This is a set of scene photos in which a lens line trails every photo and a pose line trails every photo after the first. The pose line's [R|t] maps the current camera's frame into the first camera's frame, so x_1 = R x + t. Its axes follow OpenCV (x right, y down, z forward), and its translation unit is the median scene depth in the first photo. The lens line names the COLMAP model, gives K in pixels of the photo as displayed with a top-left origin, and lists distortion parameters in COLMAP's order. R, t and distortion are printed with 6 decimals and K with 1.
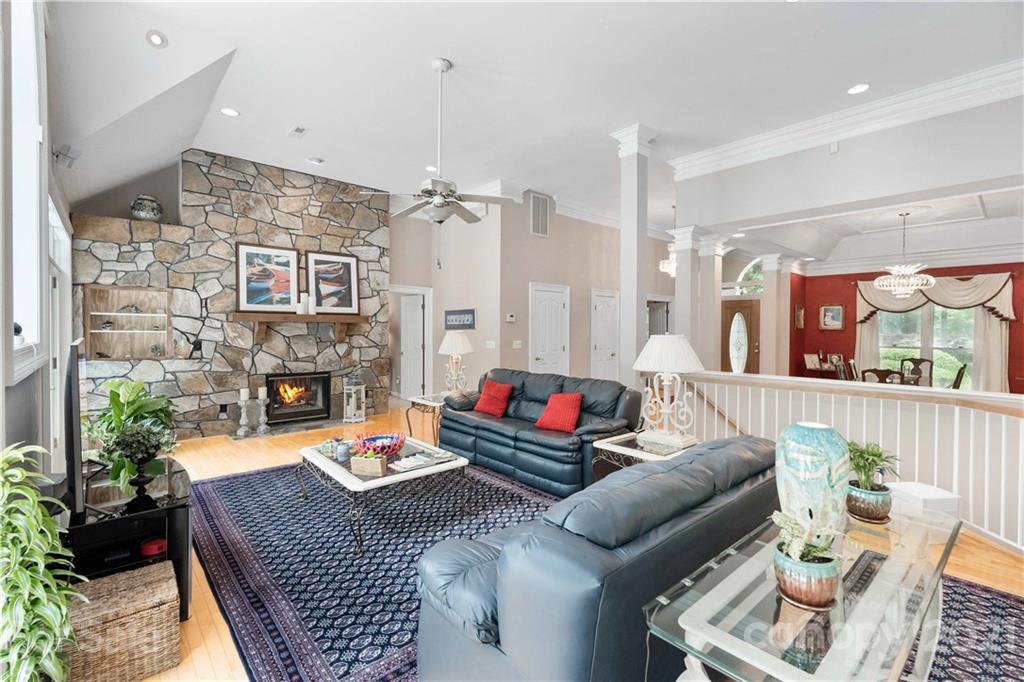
lens RADIAL K [[445.4, 0, 516.4], [0, 445.4, 335.2], [0, 0, 1]] dist [-0.000823, -0.000558]
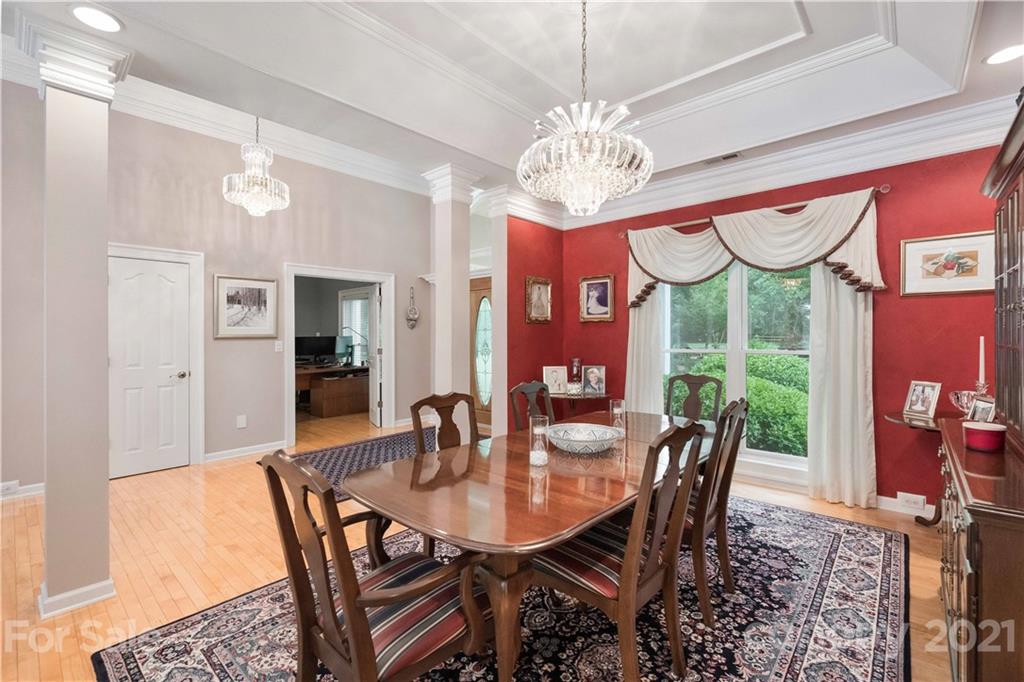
lens RADIAL K [[445.4, 0, 503.0], [0, 445.4, 339.1], [0, 0, 1]] dist [-0.000823, -0.000558]
pose [[0.995503, -0.013005, 0.093830, 0.614977], [0.013850, 0.999869, -0.008357, 0.014417], [-0.093709, 0.009619, 0.995553, 0.519469]]
